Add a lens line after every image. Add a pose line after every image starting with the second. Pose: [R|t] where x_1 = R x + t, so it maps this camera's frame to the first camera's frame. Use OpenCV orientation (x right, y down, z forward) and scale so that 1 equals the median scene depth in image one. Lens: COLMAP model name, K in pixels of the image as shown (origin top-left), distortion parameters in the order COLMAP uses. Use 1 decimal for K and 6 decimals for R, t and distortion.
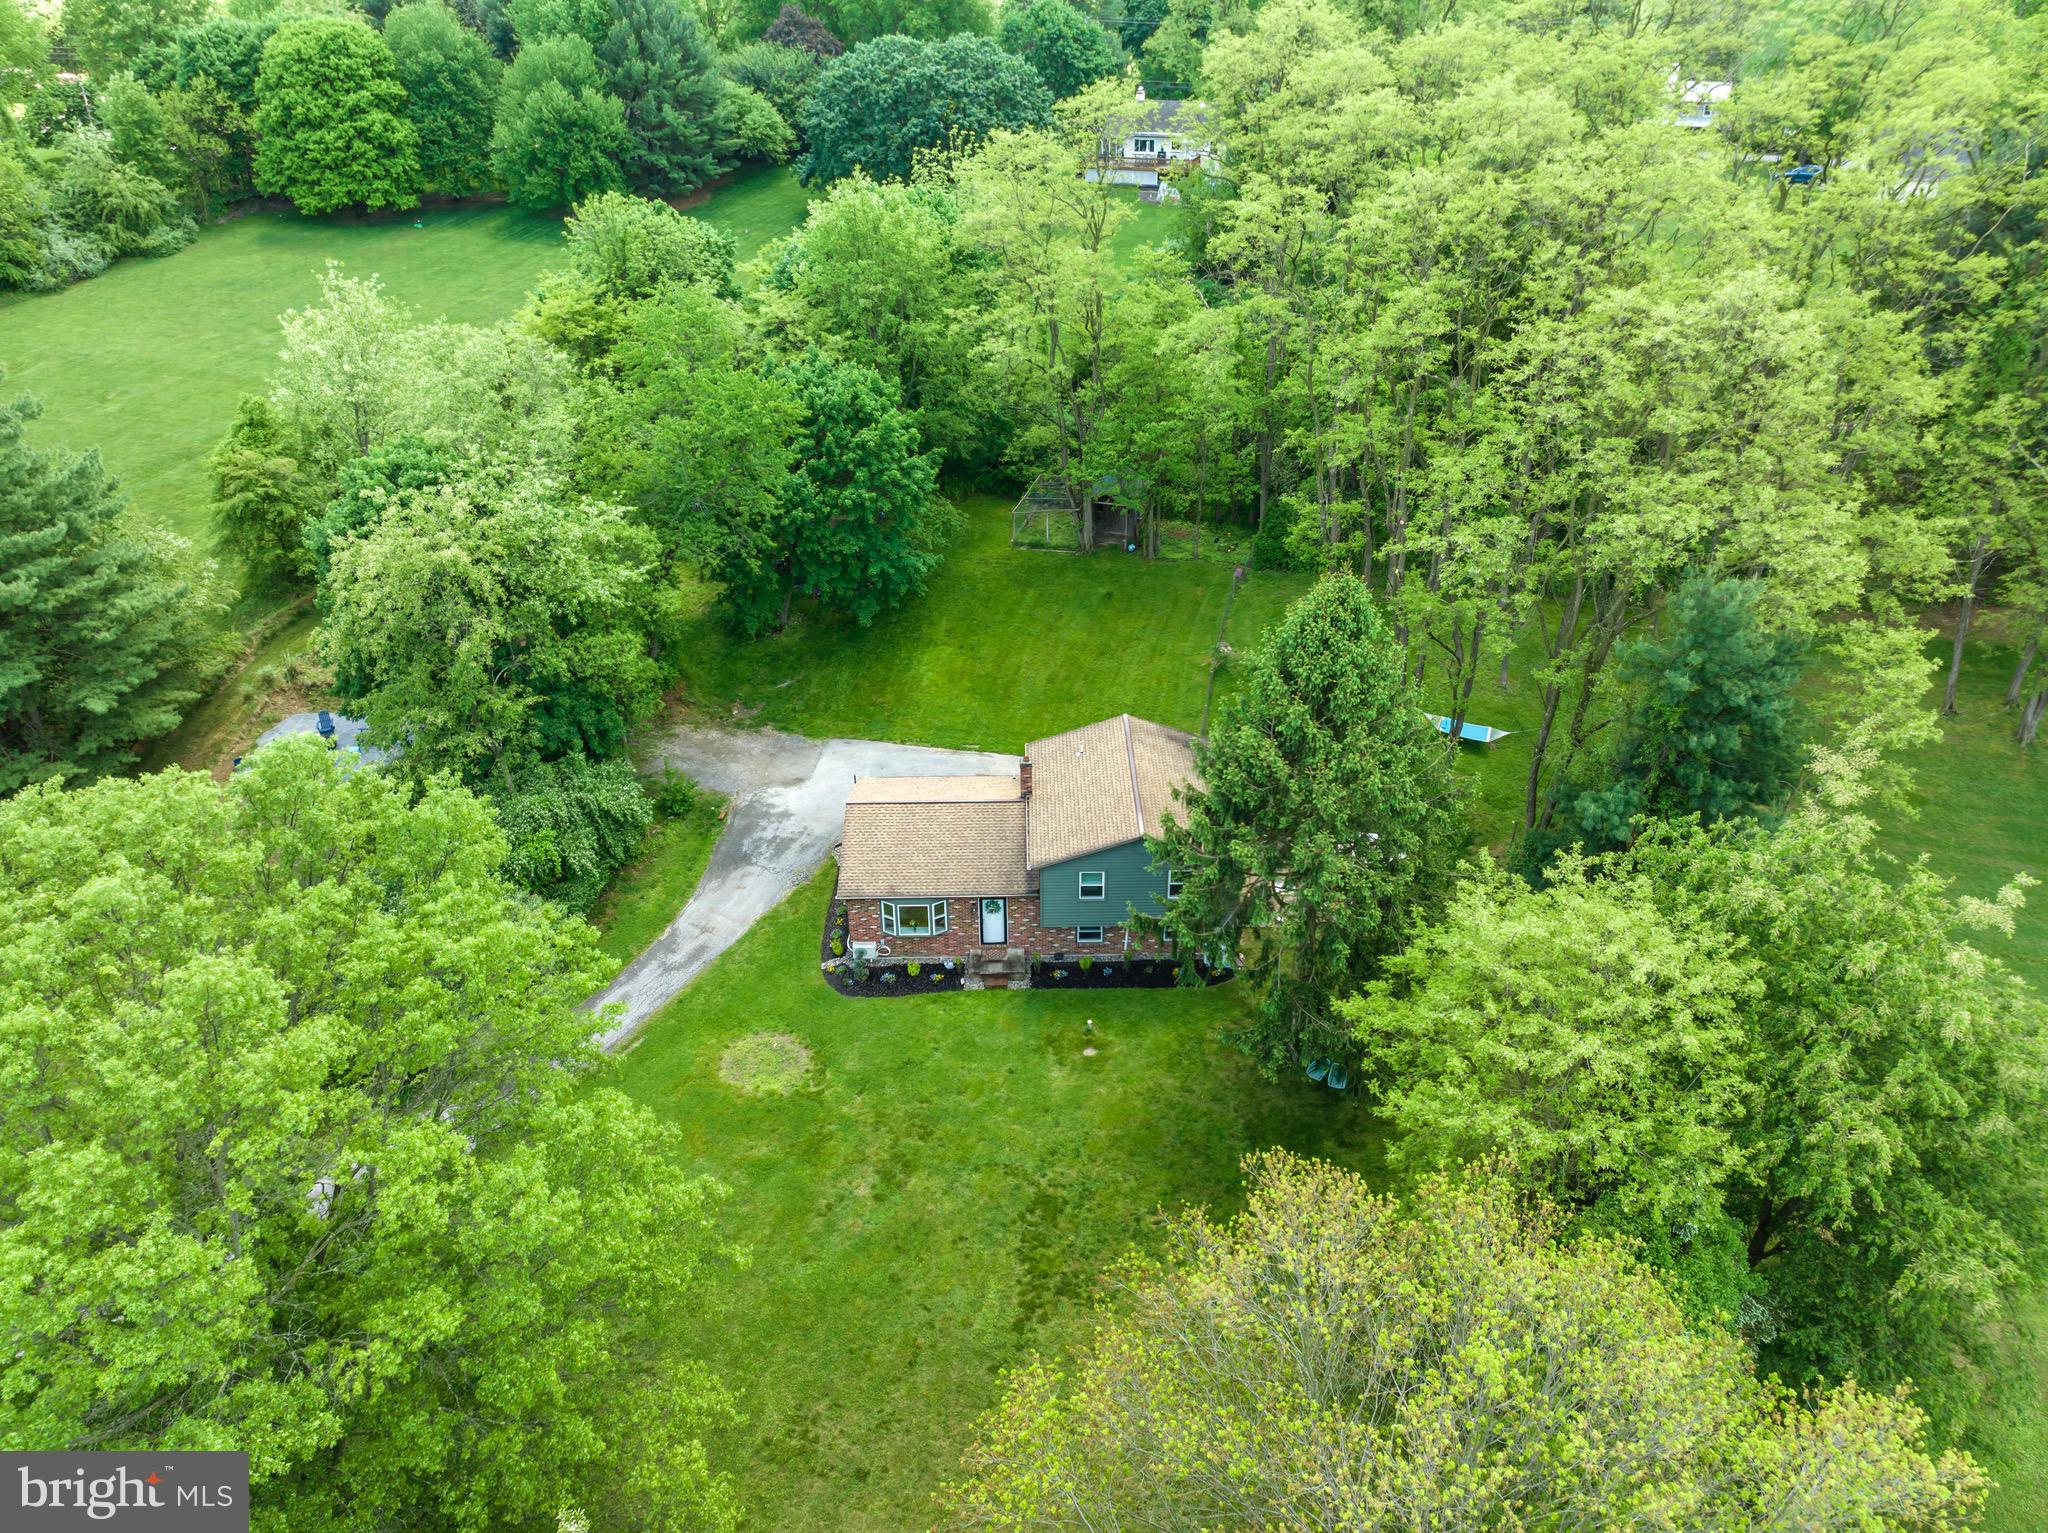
lens RADIAL K [[1429.4, 0, 1010.1], [0, 1429.4, 756.2], [0, 0, 1]] dist [-0.024110, 0.003314]
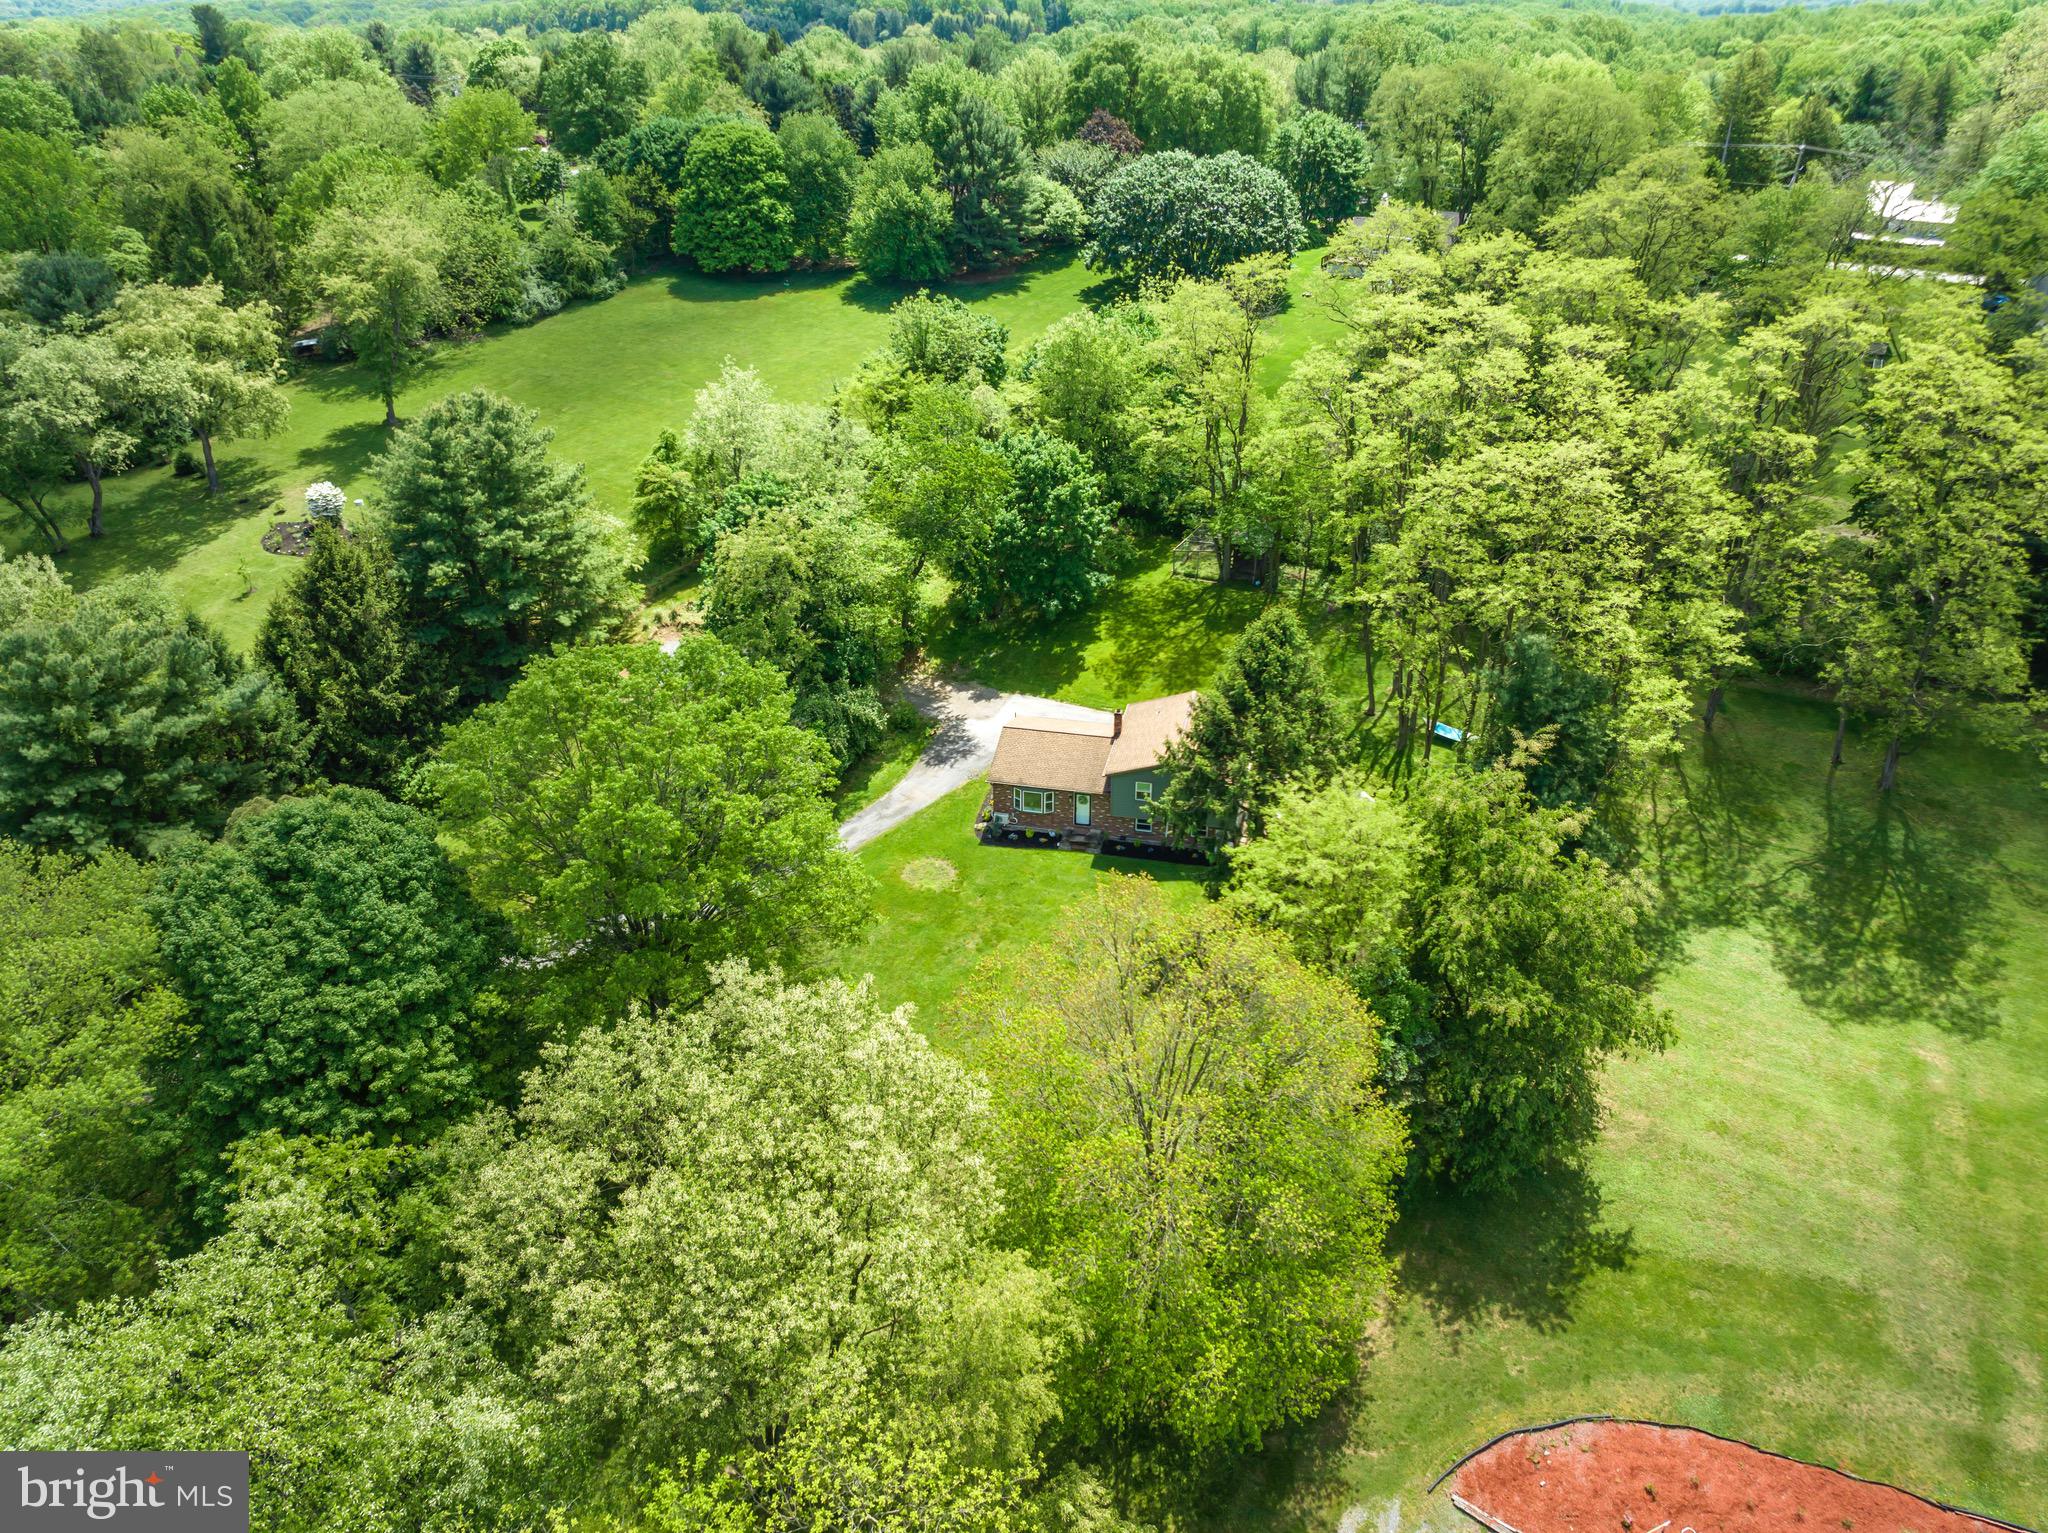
lens RADIAL K [[1429.4, 0, 1010.1], [0, 1429.4, 756.2], [0, 0, 1]] dist [-0.024110, 0.003314]
pose [[0.973848, 0.114766, -0.196085, 0.156992], [-0.117104, 0.993120, -0.000331, 0.049492], [0.194698, 0.023285, 0.980587, -0.413924]]
